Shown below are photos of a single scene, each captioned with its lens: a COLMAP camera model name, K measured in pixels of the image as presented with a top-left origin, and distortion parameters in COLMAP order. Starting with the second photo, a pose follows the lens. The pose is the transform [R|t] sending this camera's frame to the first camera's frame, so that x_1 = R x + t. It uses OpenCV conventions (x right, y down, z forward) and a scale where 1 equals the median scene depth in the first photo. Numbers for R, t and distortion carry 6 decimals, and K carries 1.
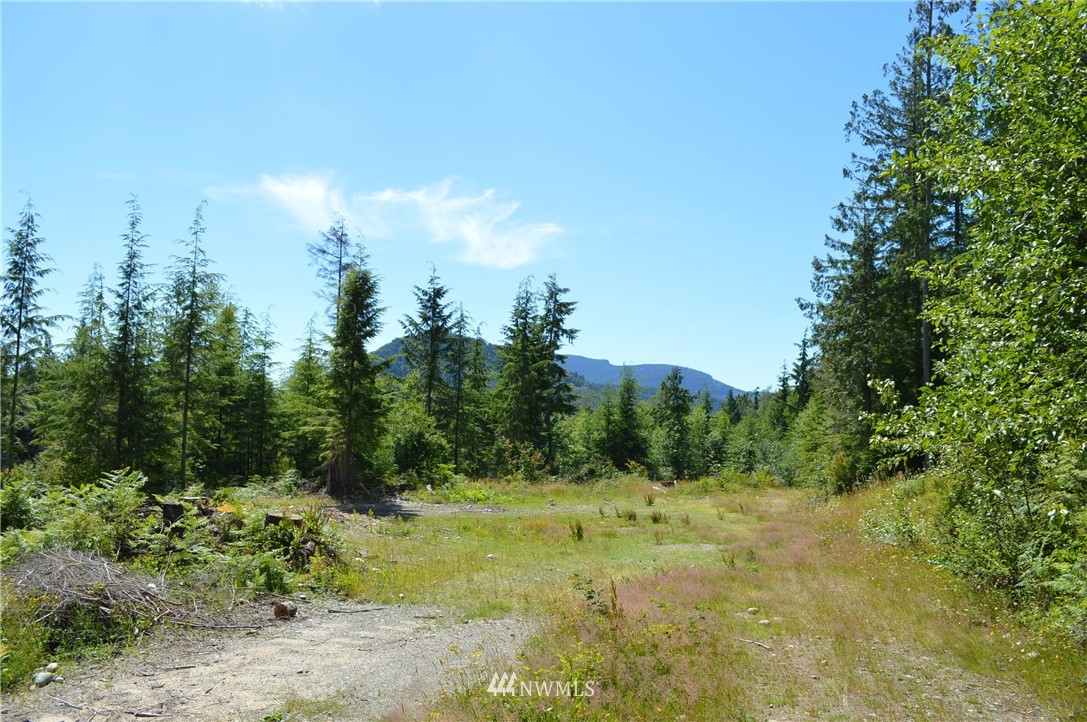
lens RADIAL K [[862.9, 0, 543.5], [0, 862.9, 361.0], [0, 0, 1]] dist [-0.085362, 0.014763]
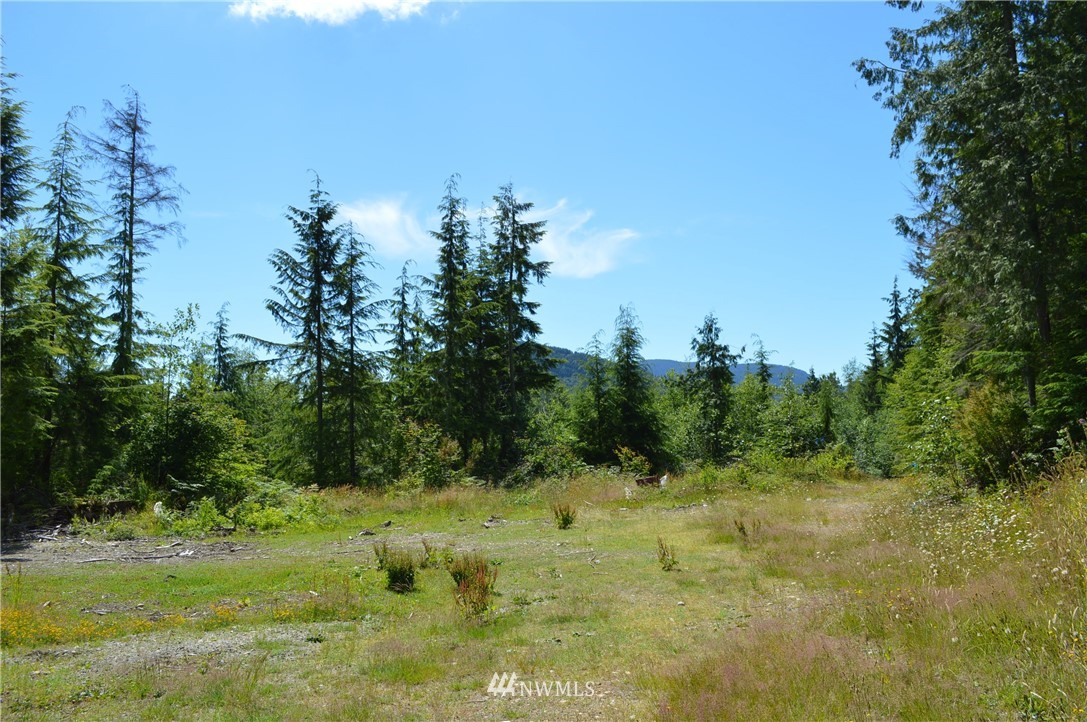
lens RADIAL K [[862.9, 0, 543.5], [0, 862.9, 361.0], [0, 0, 1]] dist [-0.085362, 0.014763]
pose [[0.992935, -0.064716, -0.099455, 0.097258], [0.063398, 0.997854, -0.016364, 0.051864], [0.100301, 0.009944, 0.994907, 0.324453]]
